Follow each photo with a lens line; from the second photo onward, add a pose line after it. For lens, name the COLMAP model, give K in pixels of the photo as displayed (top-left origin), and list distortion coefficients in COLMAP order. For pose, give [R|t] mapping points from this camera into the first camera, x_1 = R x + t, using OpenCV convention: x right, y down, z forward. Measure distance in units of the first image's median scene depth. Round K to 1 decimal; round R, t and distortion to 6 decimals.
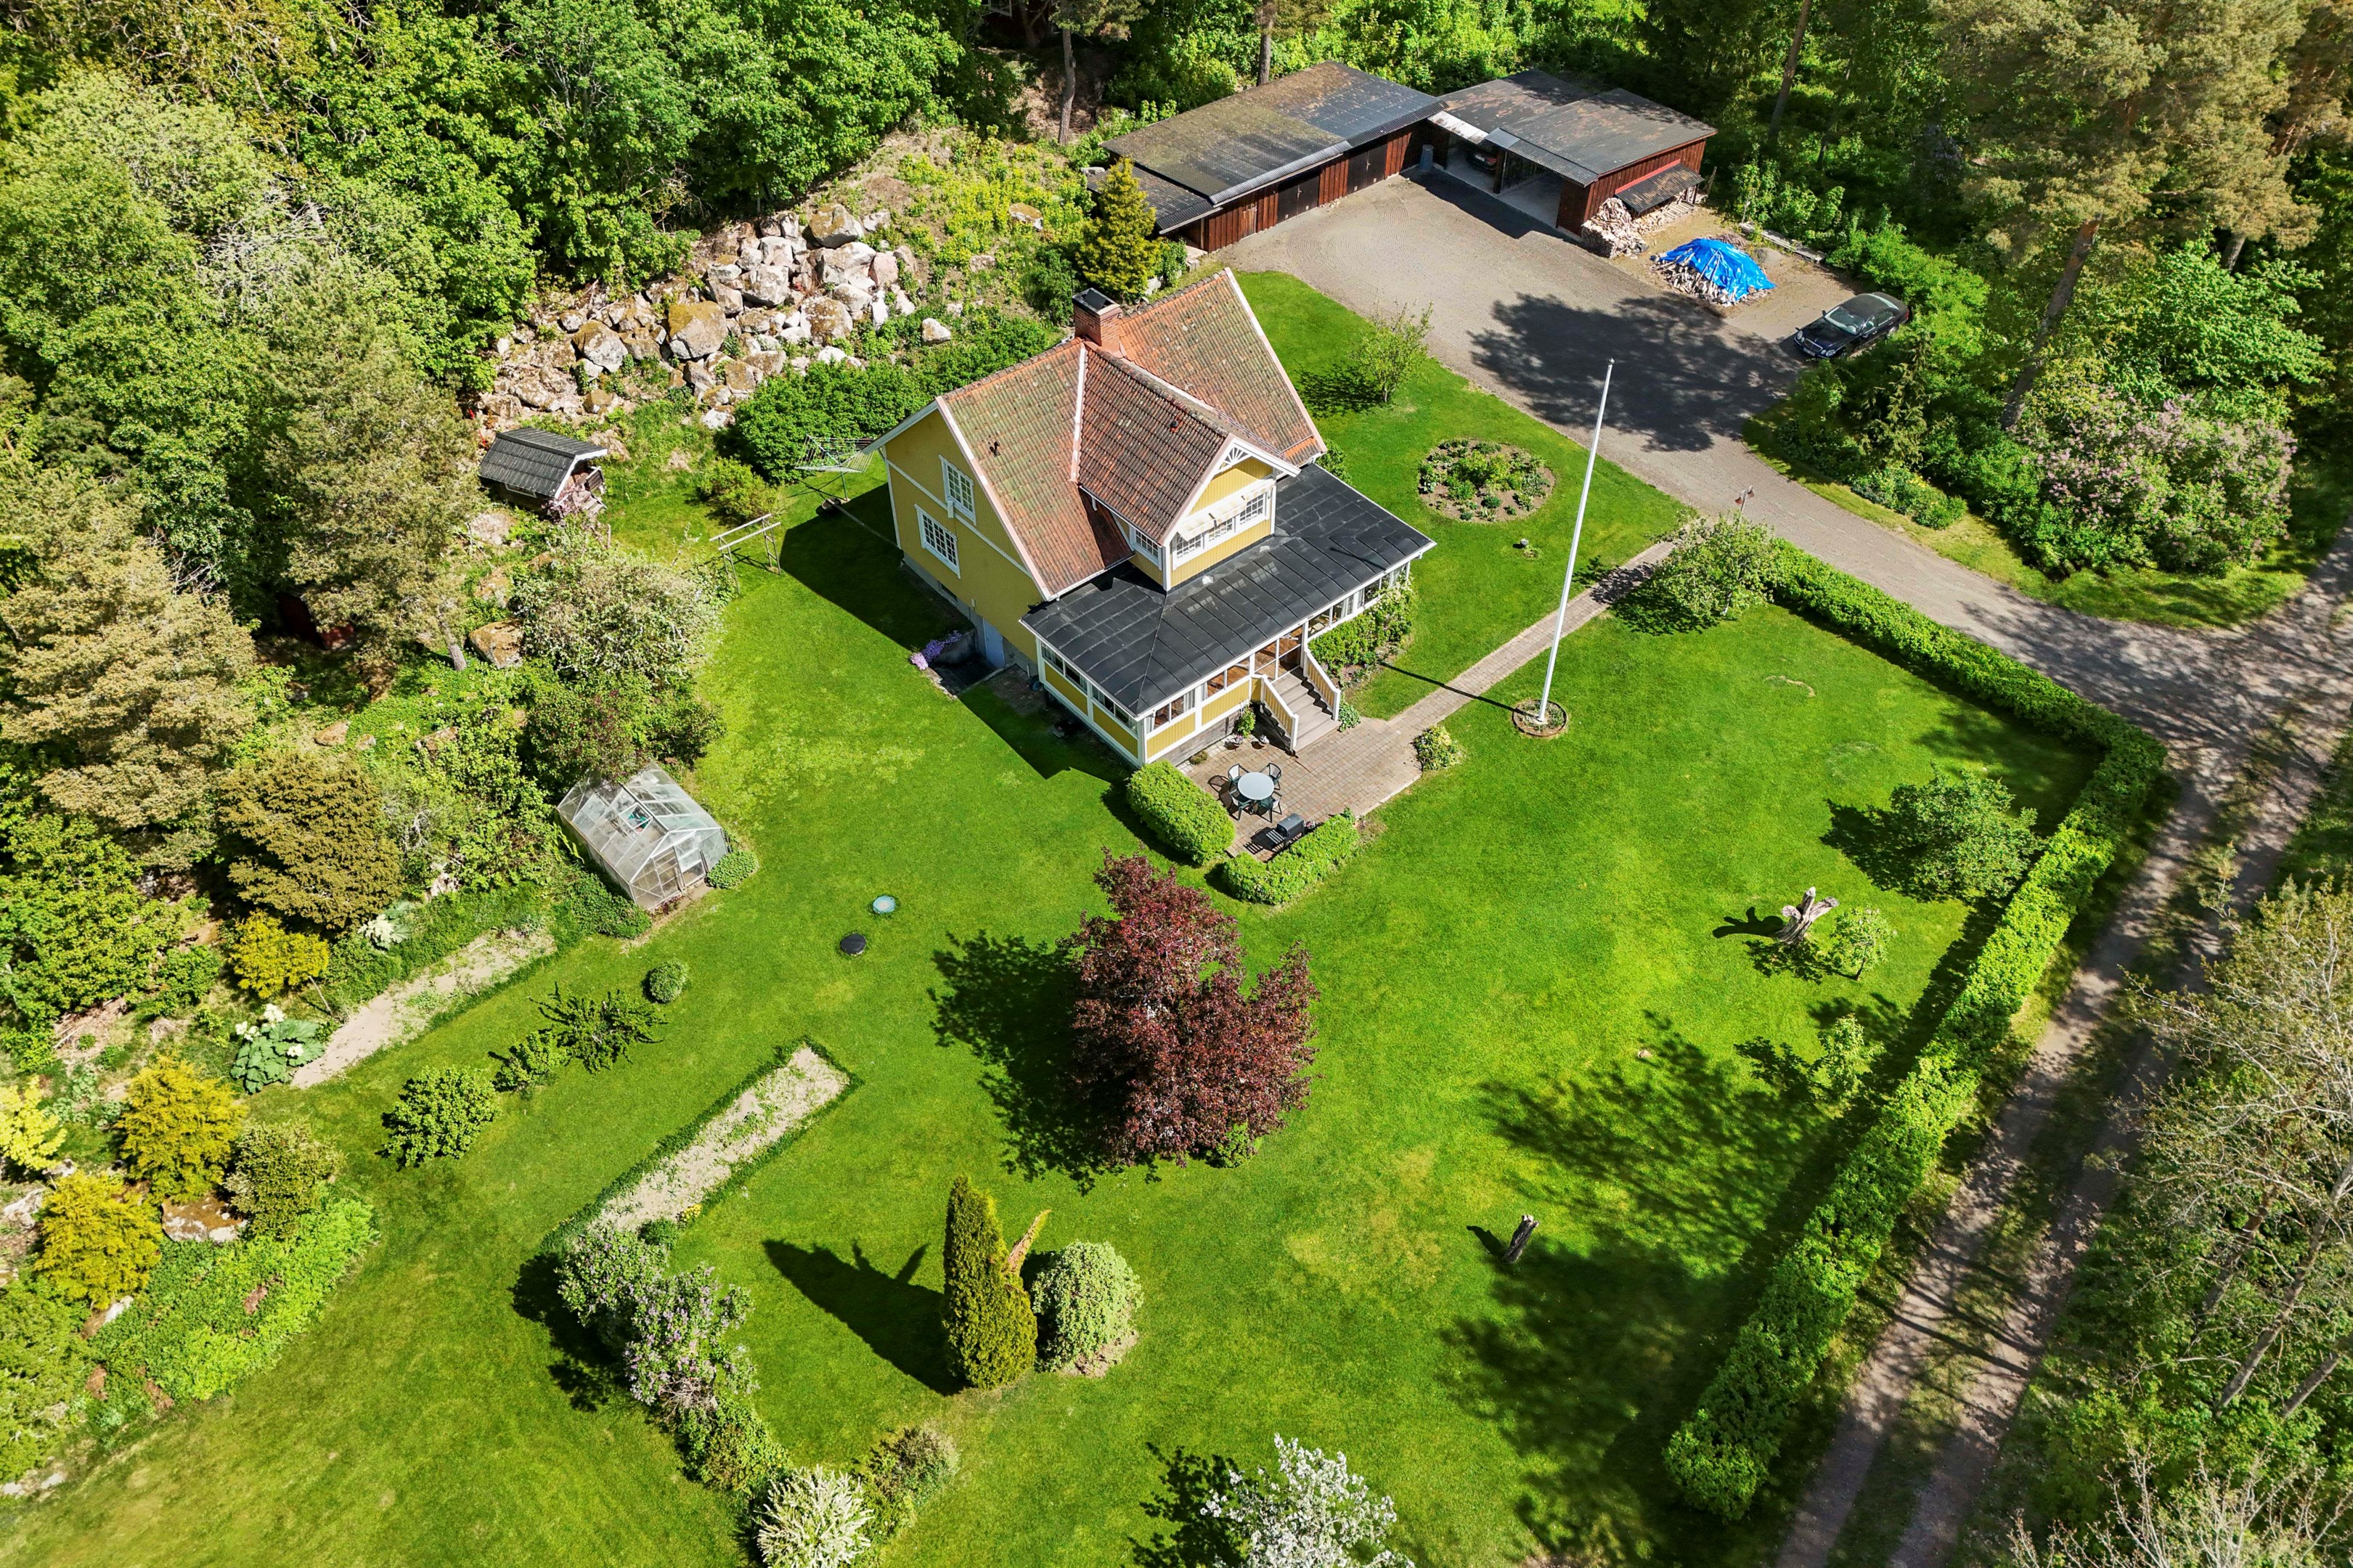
lens RADIAL K [[1658.2, 0, 1171.9], [0, 1658.2, 696.8], [0, 0, 1]] dist [0.044475, -0.003170]
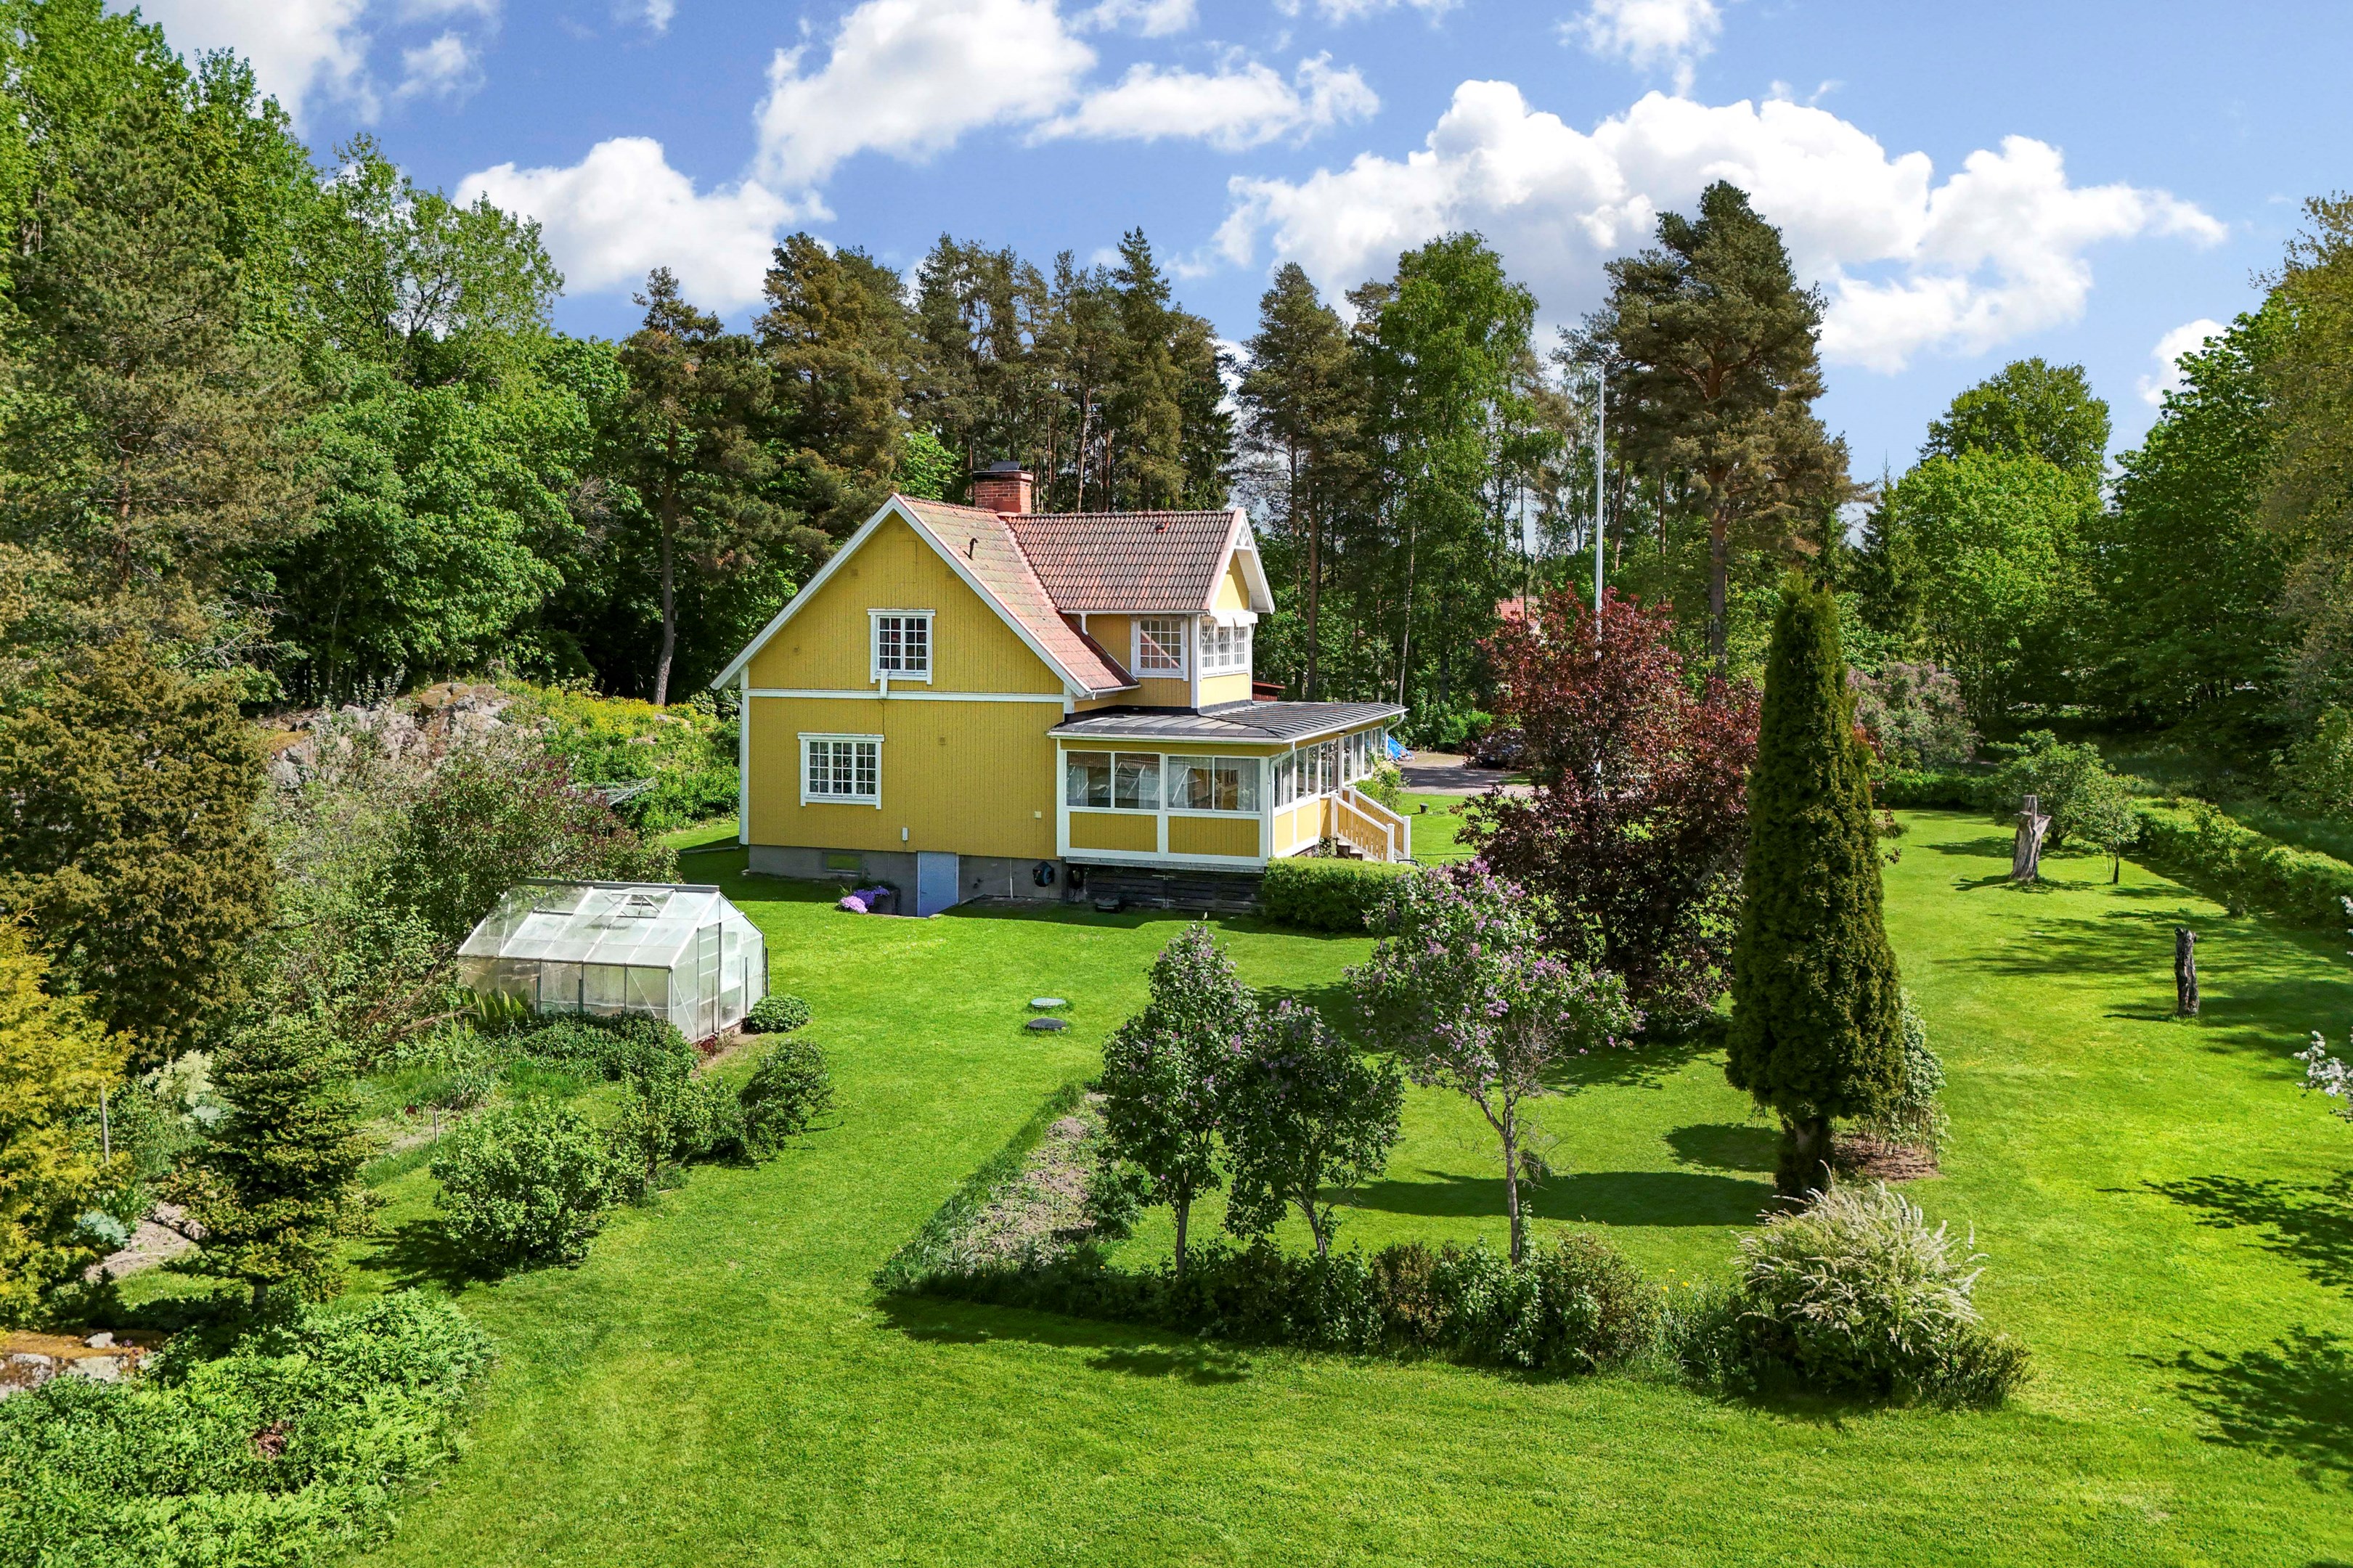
lens RADIAL K [[1690.6, 0, 1194.9], [0, 1690.6, 783.3], [0, 0, 1]] dist [0.048786, -0.005614]
pose [[0.852403, -0.036947, 0.521578, -0.379573], [0.354955, 0.773339, -0.525314, 0.345239], [-0.383948, 0.632916, 0.672311, 0.407674]]
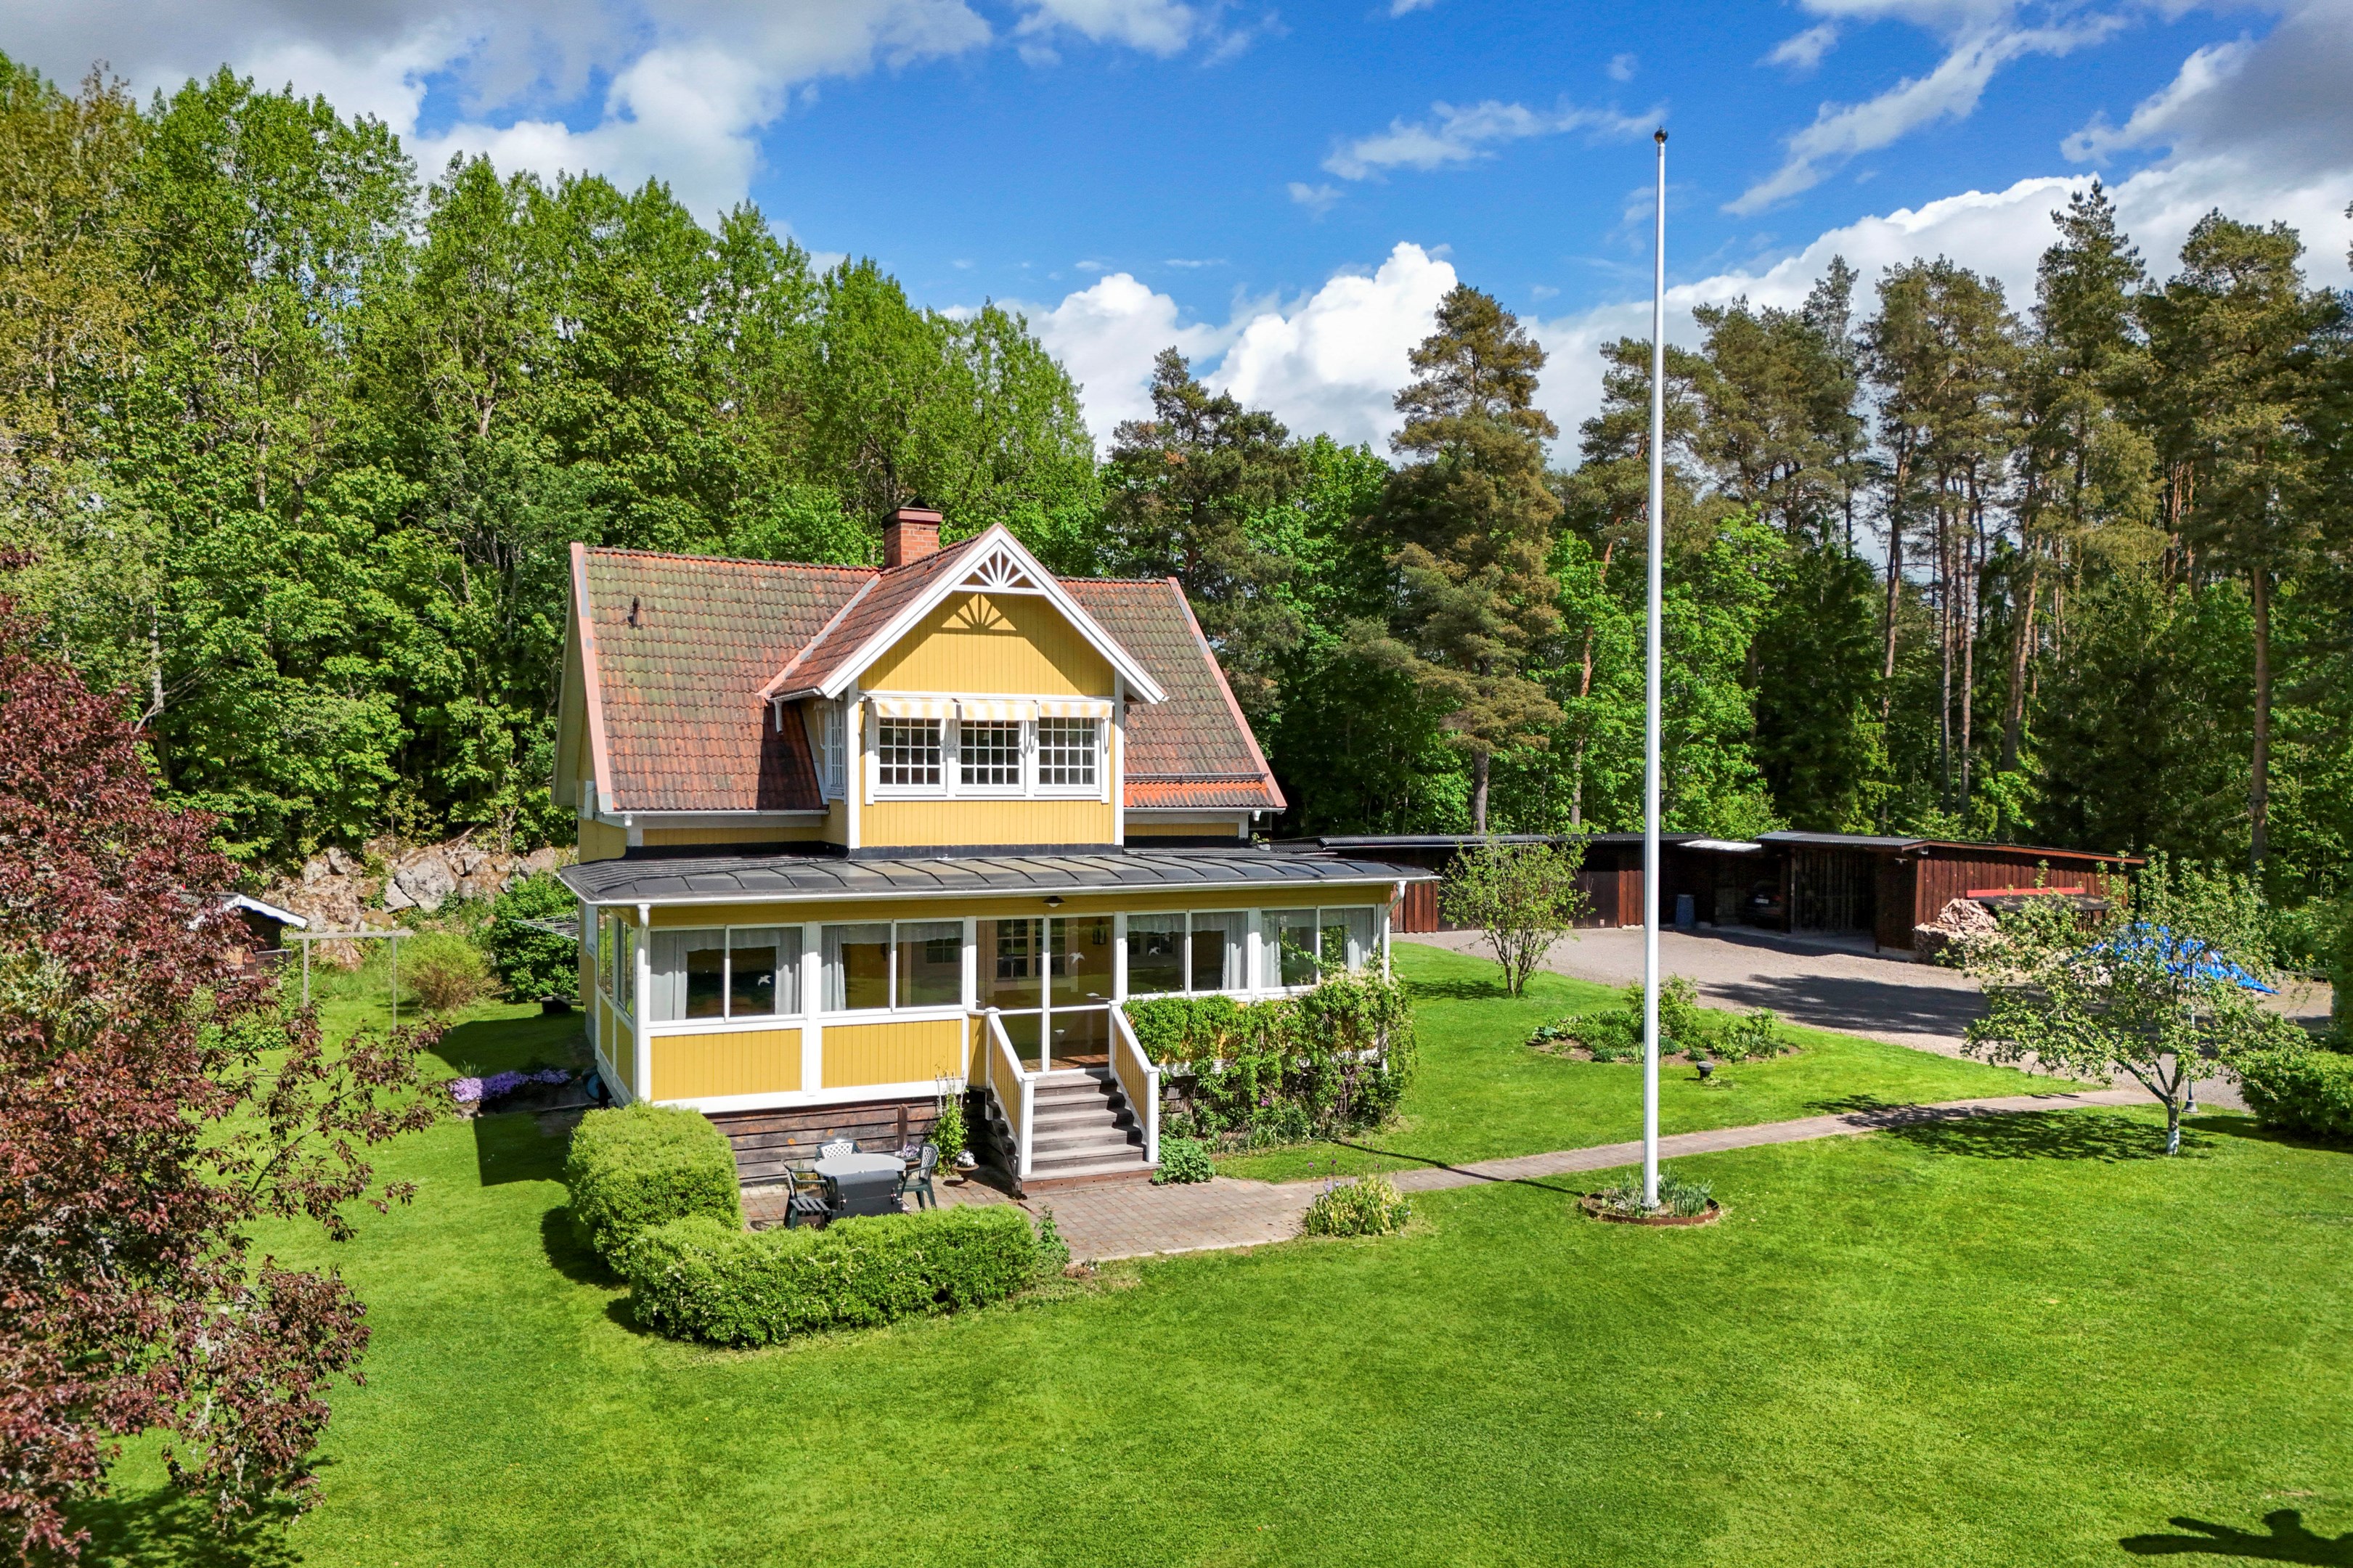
lens RADIAL K [[1690.6, 0, 1194.9], [0, 1690.6, 783.3], [0, 0, 1]] dist [0.048786, -0.005614]
pose [[0.957617, 0.007962, -0.287936, 0.212457], [-0.204372, 0.723207, -0.659700, 0.209754], [0.202985, 0.690586, 0.694182, 0.563035]]
